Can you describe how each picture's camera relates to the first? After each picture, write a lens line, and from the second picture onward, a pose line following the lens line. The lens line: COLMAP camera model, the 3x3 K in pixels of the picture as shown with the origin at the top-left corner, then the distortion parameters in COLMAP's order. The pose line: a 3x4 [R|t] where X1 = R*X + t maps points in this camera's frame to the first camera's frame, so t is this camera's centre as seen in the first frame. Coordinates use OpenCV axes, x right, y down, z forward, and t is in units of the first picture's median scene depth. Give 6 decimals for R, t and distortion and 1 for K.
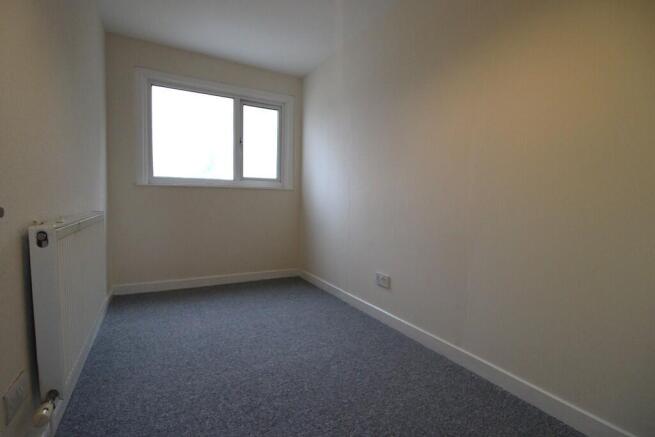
lens RADIAL K [[313.4, 0, 327.5], [0, 313.4, 218.5], [0, 0, 1]] dist [0.001296, 0.000177]
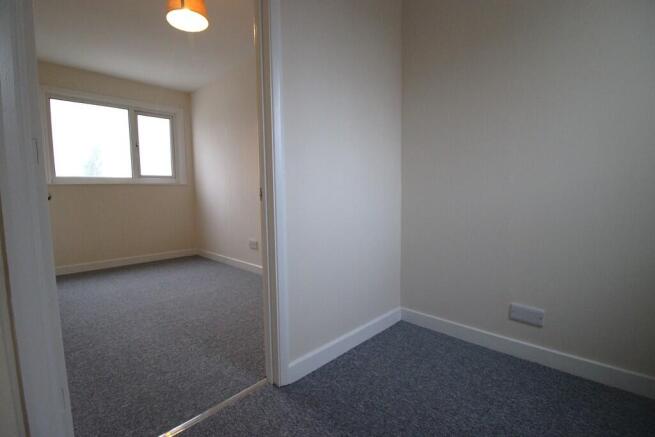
lens RADIAL K [[313.4, 0, 327.5], [0, 313.4, 218.5], [0, 0, 1]] dist [0.001296, 0.000177]
pose [[0.957682, -0.053697, 0.282777, 0.067621], [0.047426, 0.998454, 0.028979, 0.033120], [-0.283896, -0.014342, 0.958748, -0.360738]]
